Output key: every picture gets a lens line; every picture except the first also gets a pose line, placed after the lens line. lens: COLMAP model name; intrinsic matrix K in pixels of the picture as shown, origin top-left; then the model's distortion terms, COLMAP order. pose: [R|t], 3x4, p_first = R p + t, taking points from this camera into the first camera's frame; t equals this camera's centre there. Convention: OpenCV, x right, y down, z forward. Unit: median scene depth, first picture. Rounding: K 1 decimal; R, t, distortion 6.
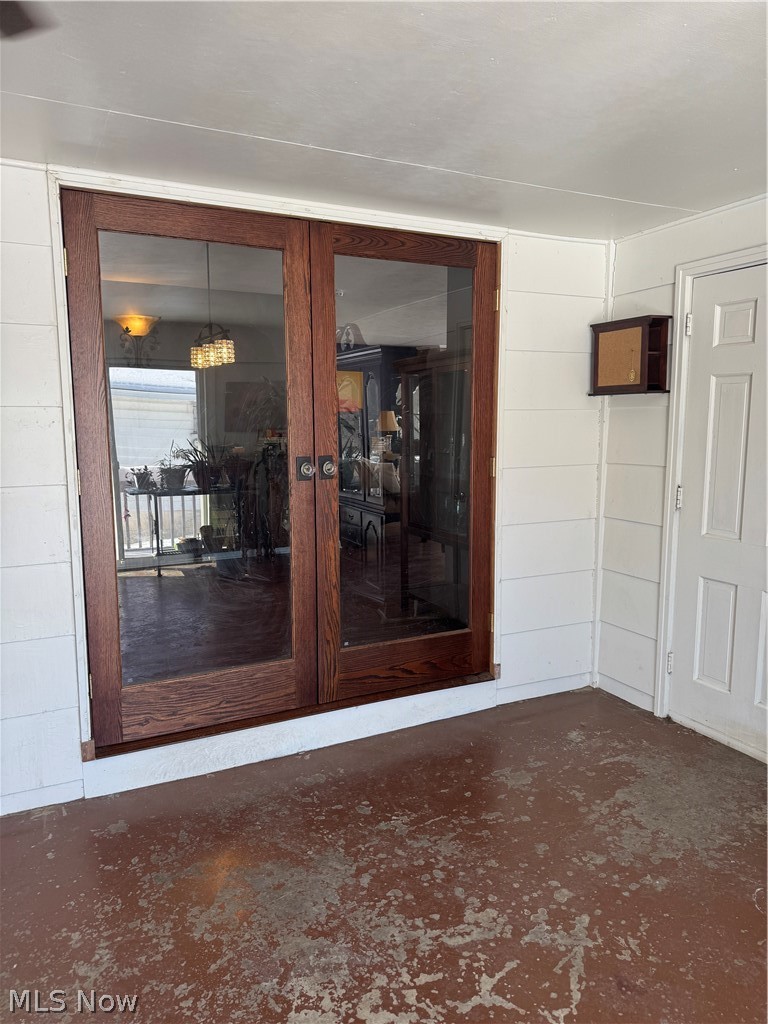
lens RADIAL K [[718.6, 0, 374.4], [0, 718.6, 510.8], [0, 0, 1]] dist [0.058295, -0.070880]
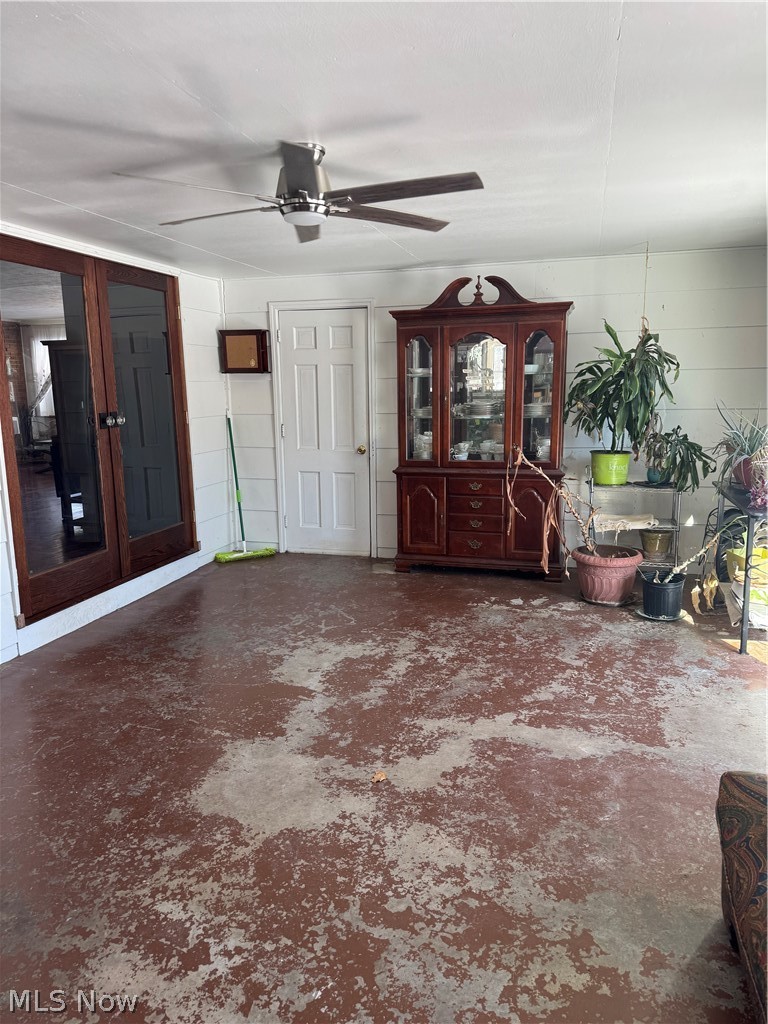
lens RADIAL K [[718.6, 0, 374.7], [0, 718.6, 503.7], [0, 0, 1]] dist [0.058295, -0.070880]
pose [[0.674977, -0.125646, 0.727062, -1.010015], [0.102179, 0.991817, 0.076540, 0.065475], [-0.730730, 0.022627, 0.682292, -0.538216]]
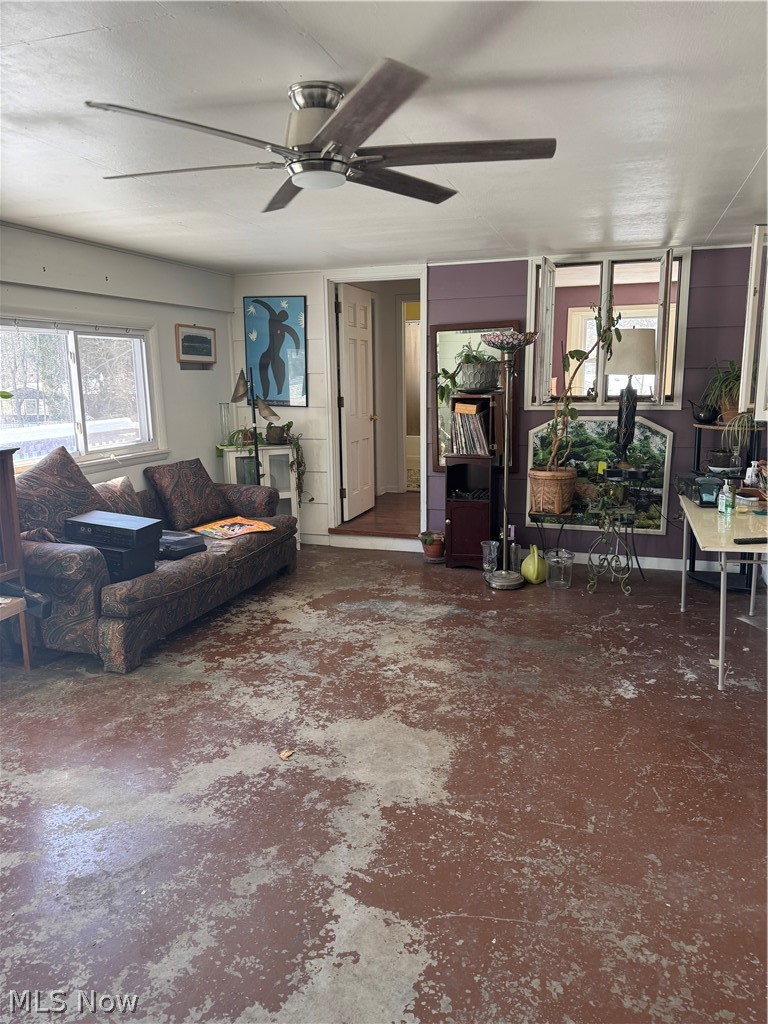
lens RADIAL K [[718.6, 0, 401.6], [0, 718.6, 503.1], [0, 0, 1]] dist [0.058295, -0.070880]
pose [[-0.681555, 0.142939, -0.717671, 0.349349], [-0.076651, 0.961397, 0.264275, -0.150324], [0.727741, 0.235128, -0.644288, 0.959477]]
